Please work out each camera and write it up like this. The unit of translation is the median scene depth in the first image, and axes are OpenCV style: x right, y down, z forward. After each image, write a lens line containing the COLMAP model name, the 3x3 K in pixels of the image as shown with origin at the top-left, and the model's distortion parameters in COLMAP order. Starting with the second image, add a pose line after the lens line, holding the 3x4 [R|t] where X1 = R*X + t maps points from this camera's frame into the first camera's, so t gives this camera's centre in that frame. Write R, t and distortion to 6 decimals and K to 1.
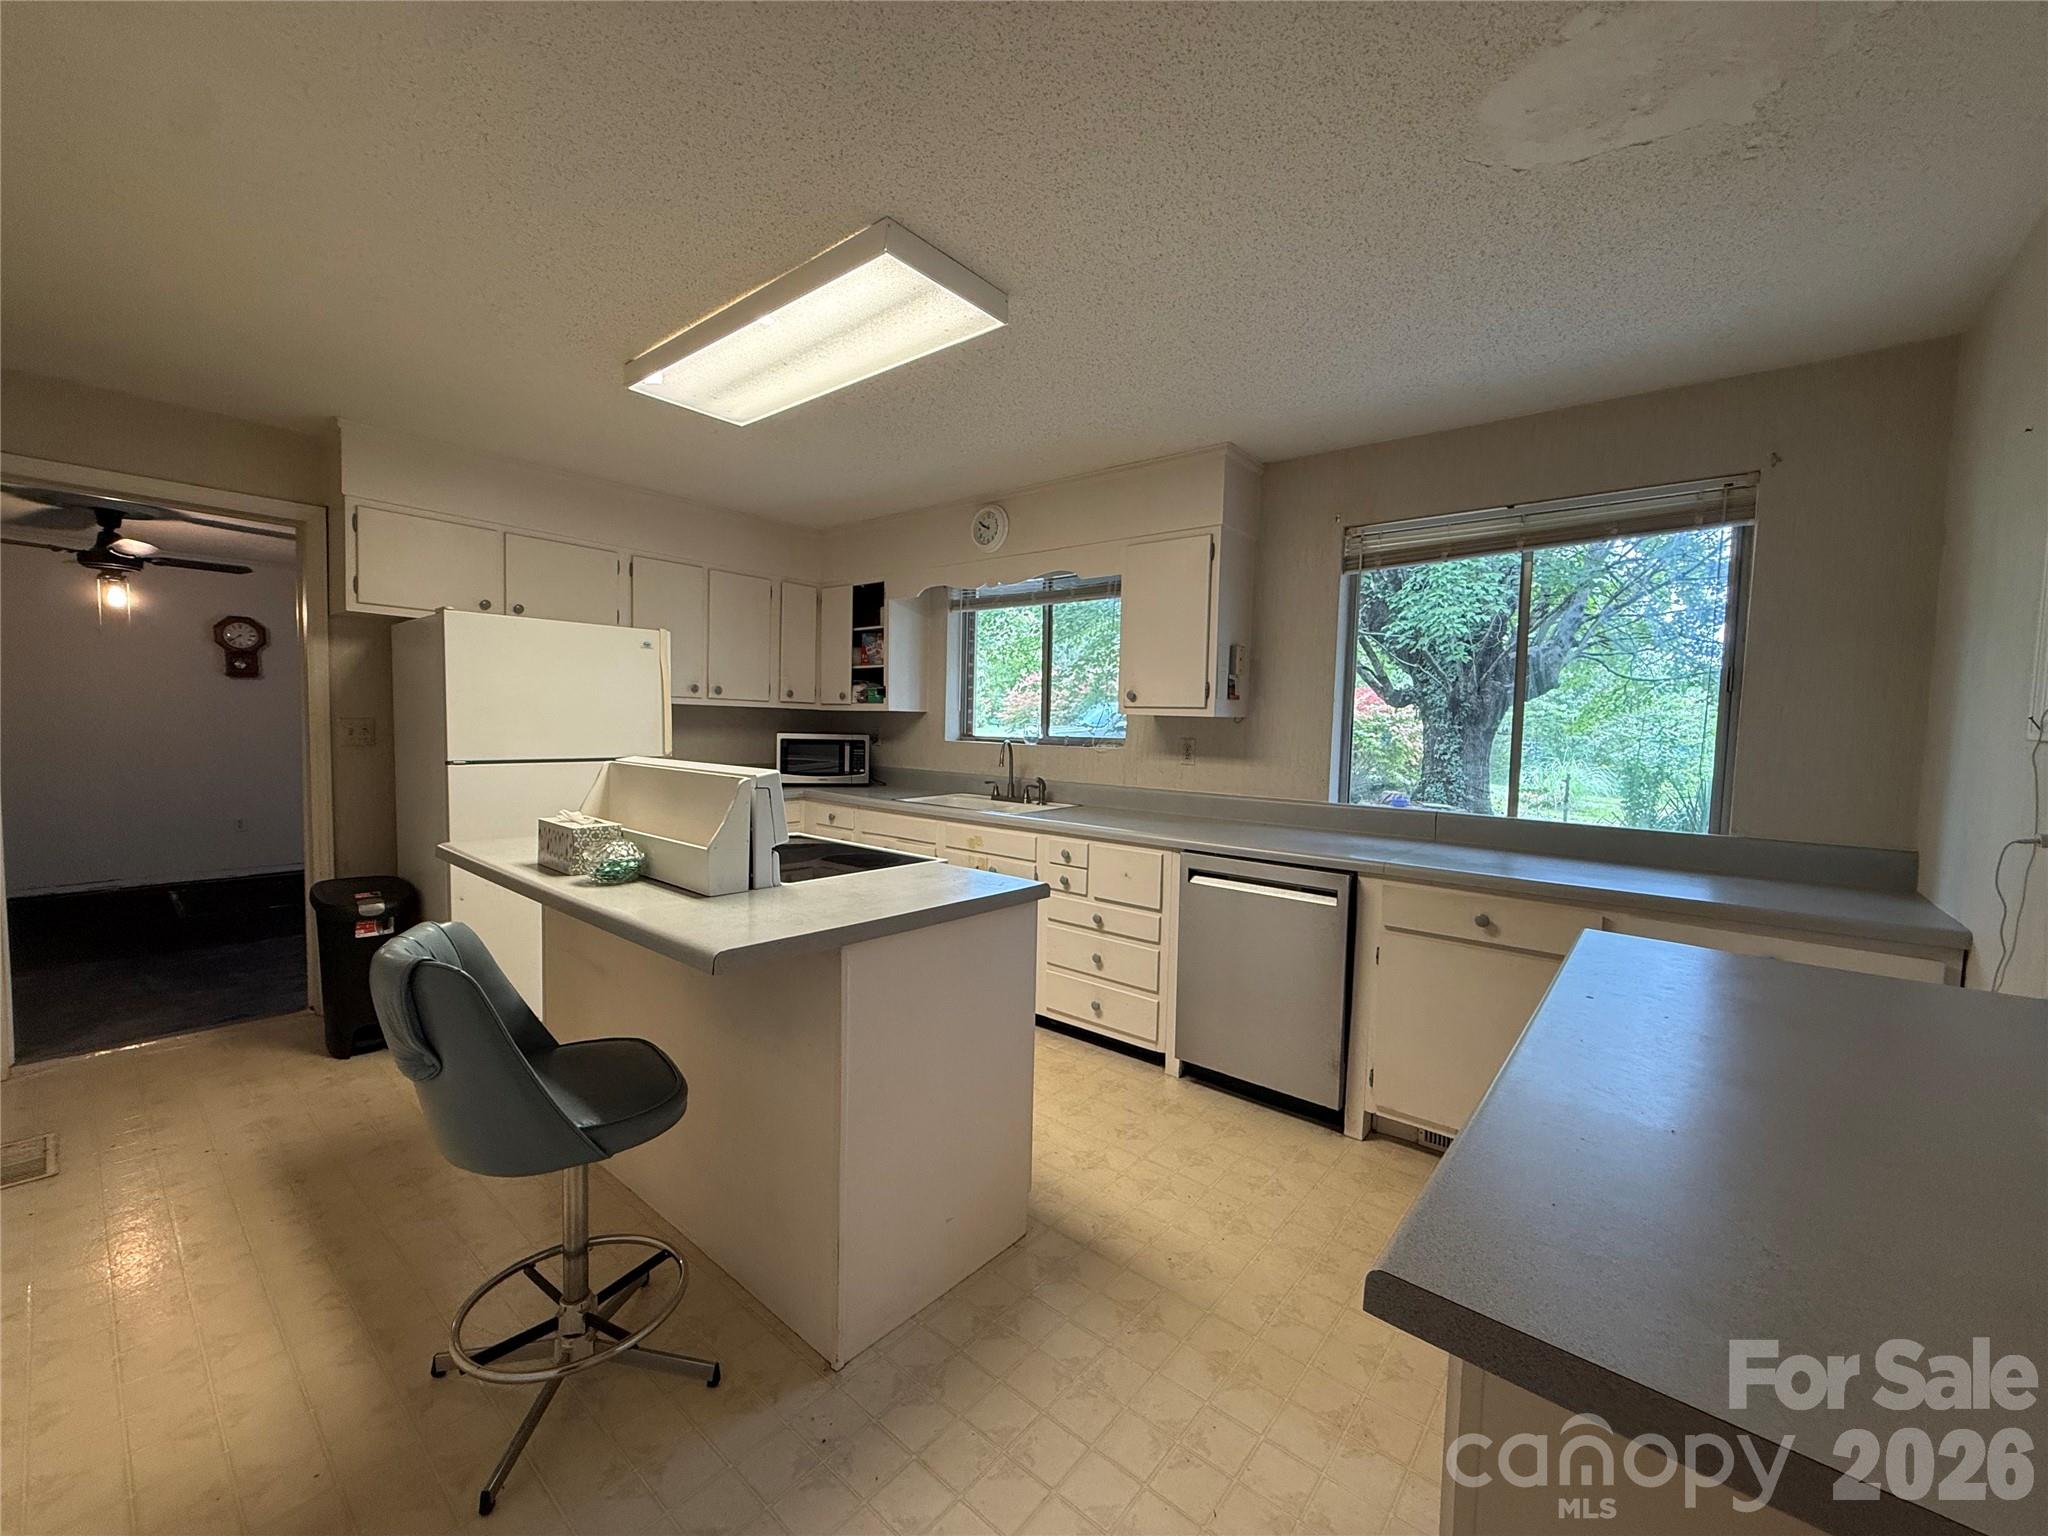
lens RADIAL K [[812.3, 0, 1023.0], [0, 812.3, 771.1], [0, 0, 1]] dist [-0.001306, 0.000457]
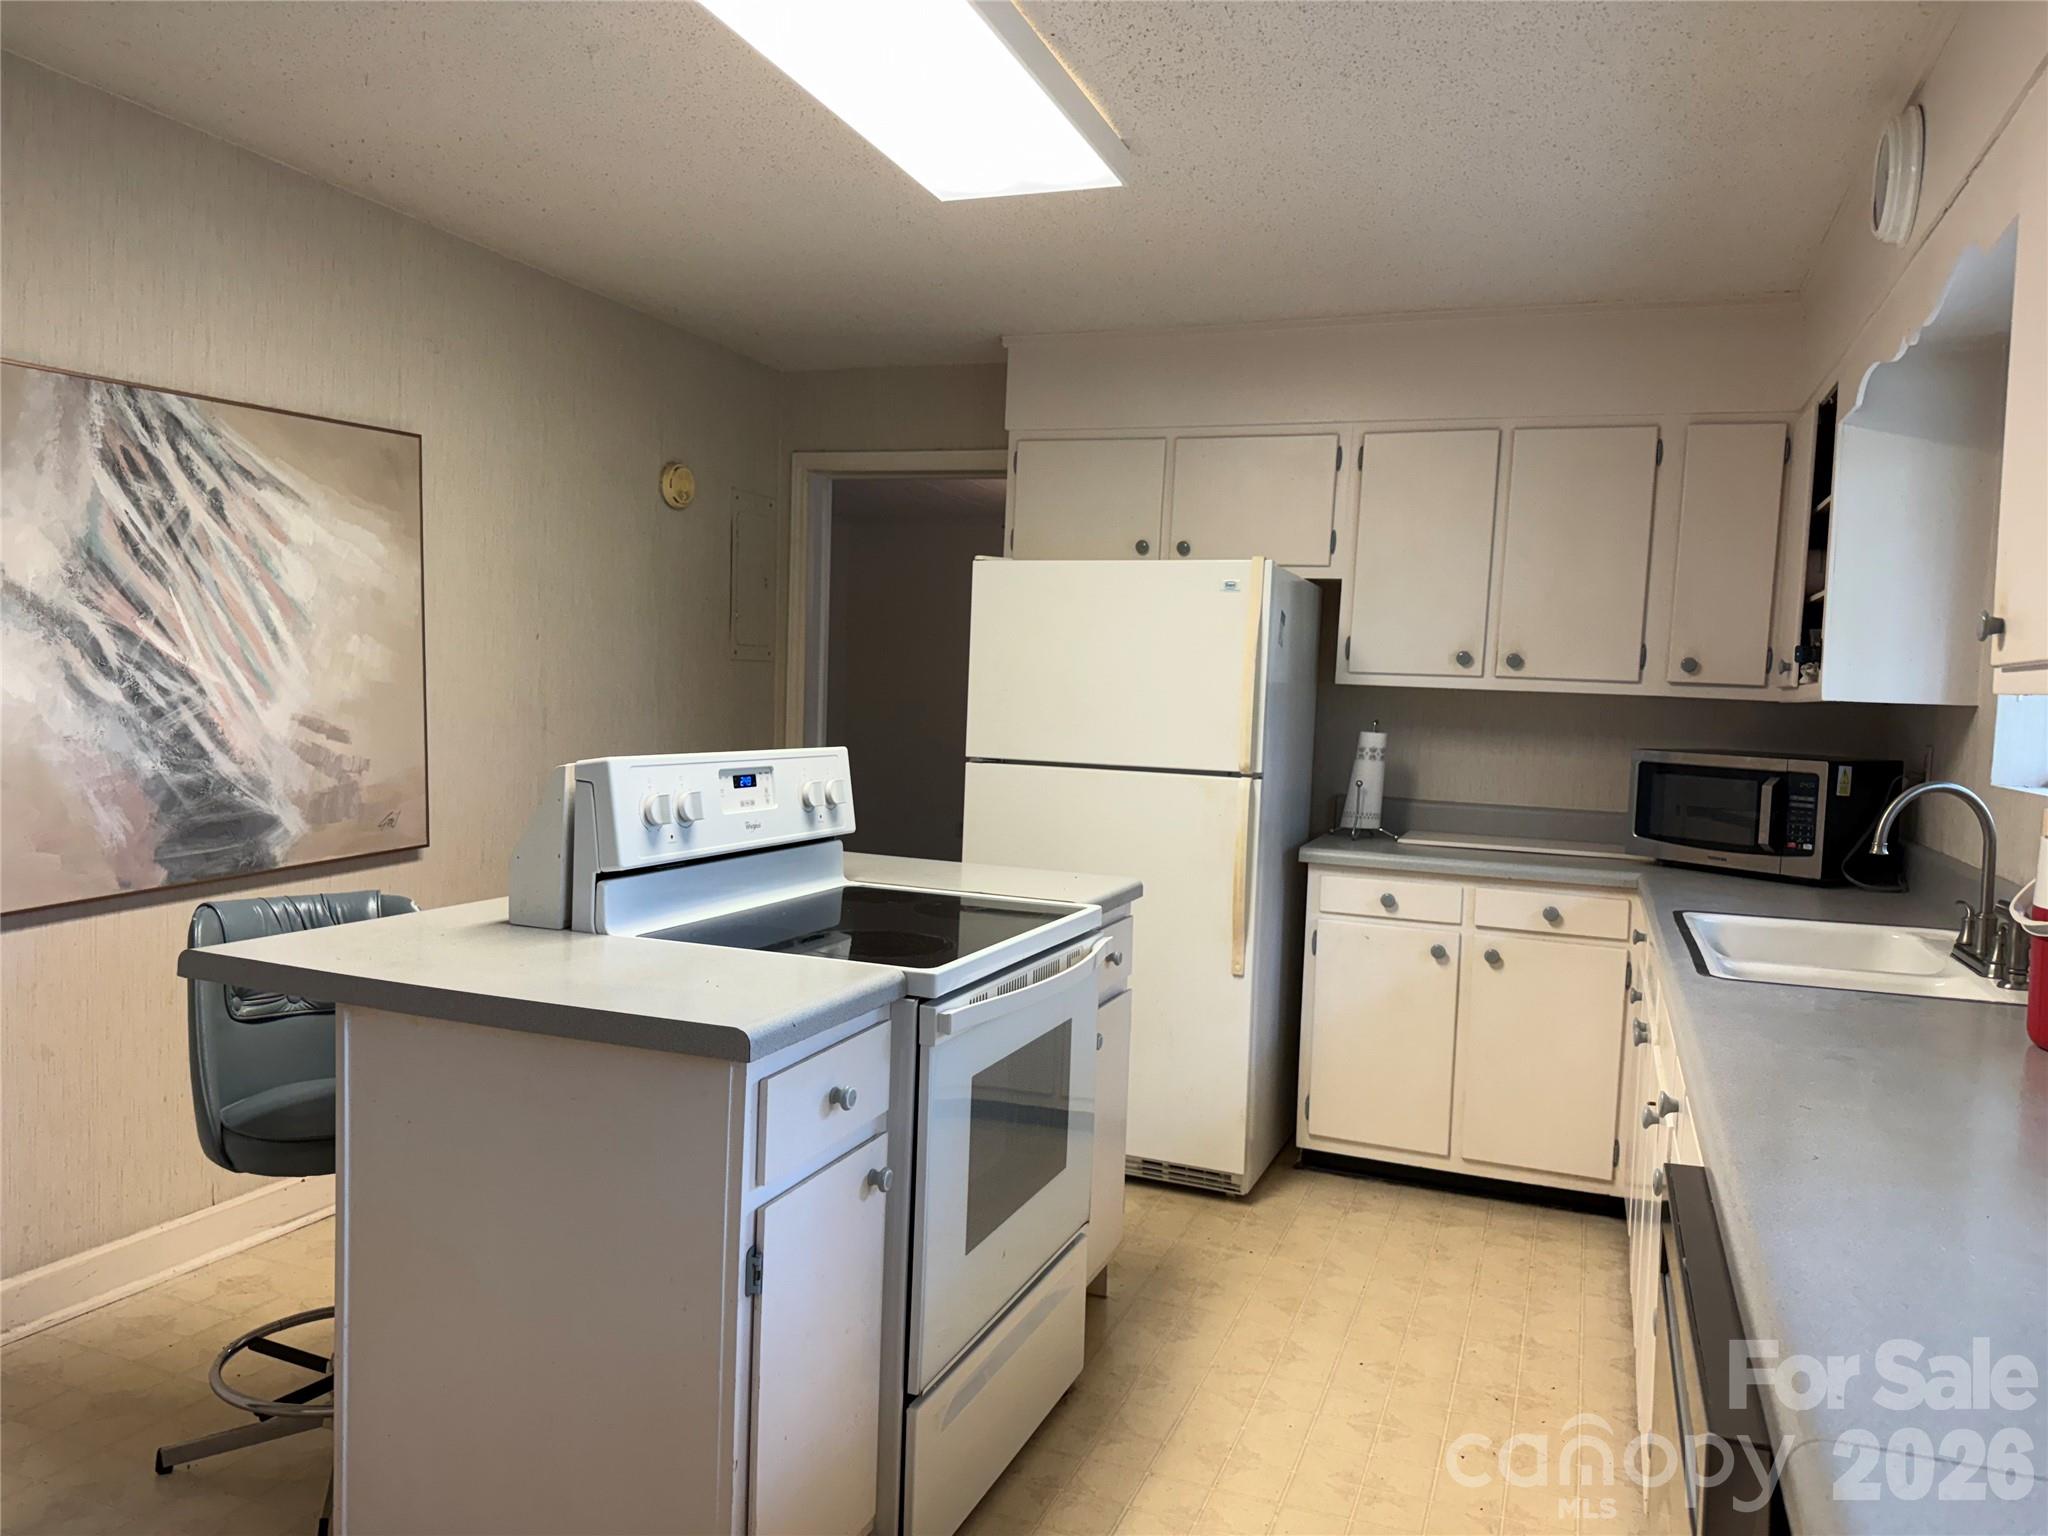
lens RADIAL K [[1455.6, 0, 1021.9], [0, 1455.6, 774.7], [0, 0, 1]] dist [0.088827, -0.000181]
pose [[0.316488, 0.043643, -0.947592, 0.412728], [-0.088790, 0.995918, 0.016214, -0.015063], [0.944432, 0.079005, 0.319072, 0.408592]]
